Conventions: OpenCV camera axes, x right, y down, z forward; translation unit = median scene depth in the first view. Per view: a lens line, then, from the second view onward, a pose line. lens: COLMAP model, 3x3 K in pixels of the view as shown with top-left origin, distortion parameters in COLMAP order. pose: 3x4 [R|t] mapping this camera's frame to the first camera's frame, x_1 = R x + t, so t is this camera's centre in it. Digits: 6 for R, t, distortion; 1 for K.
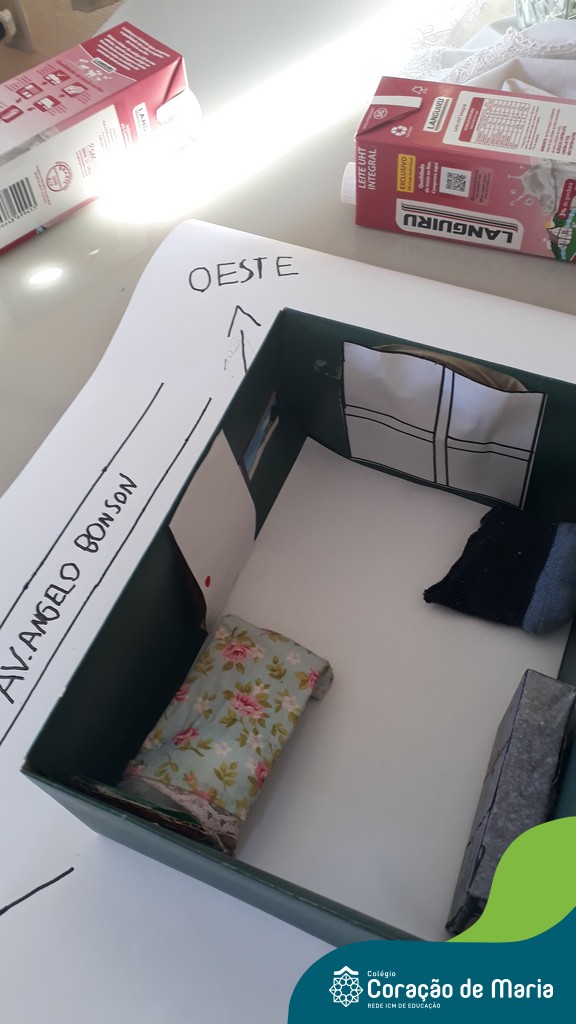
lens RADIAL K [[845.0, 0, 298.8], [0, 845.0, 510.4], [0, 0, 1]] dist [0.265141, -0.794486]
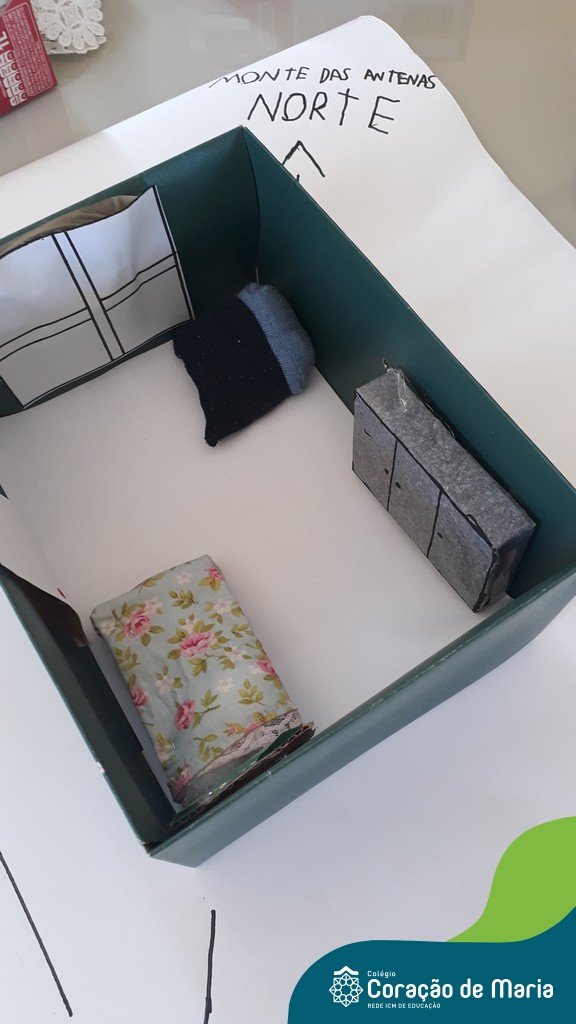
lens RADIAL K [[845.0, 0, 298.8], [0, 845.0, 510.4], [0, 0, 1]] dist [0.265141, -0.794486]
pose [[0.561650, -0.734329, 0.381195, -0.246604], [0.696548, 0.668306, 0.261127, -0.032301], [-0.446508, 0.118859, 0.886850, 0.119559]]
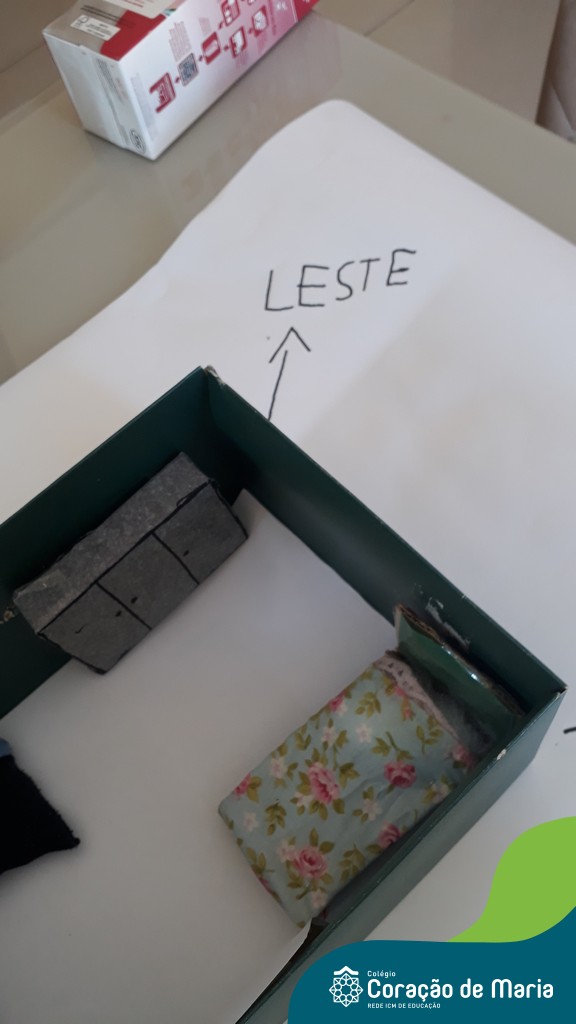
lens RADIAL K [[845.0, 0, 298.8], [0, 845.0, 510.4], [0, 0, 1]] dist [0.265141, -0.794486]
pose [[-0.884438, -0.296647, 0.360237, -0.270012], [0.462240, -0.450928, 0.763543, -0.319673], [-0.064062, 0.841822, 0.535940, 0.315231]]
